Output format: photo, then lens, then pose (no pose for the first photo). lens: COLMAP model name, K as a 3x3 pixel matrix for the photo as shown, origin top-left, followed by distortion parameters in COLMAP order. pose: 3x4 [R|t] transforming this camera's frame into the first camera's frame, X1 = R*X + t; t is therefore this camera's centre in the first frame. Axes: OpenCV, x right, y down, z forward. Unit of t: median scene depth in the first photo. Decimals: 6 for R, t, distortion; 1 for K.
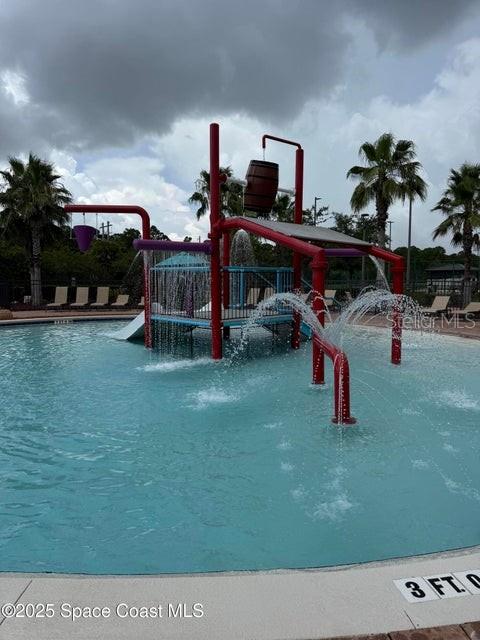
lens RADIAL K [[456.2, 0, 242.0], [0, 456.2, 306.5], [0, 0, 1]] dist [0.066074, -0.003530]
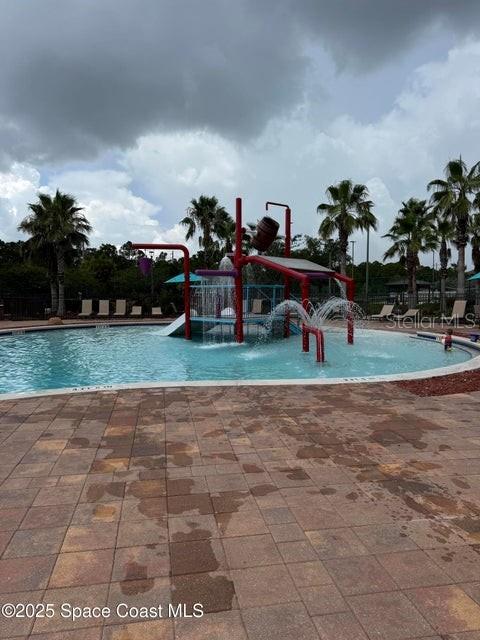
lens RADIAL K [[456.2, 0, 244.4], [0, 456.2, 314.3], [0, 0, 1]] dist [0.066074, -0.003530]
pose [[0.997331, -0.007341, 0.072644, -0.124632], [0.008318, 0.999879, -0.013152, 0.028771], [-0.072539, 0.013722, 0.997271, -0.474093]]
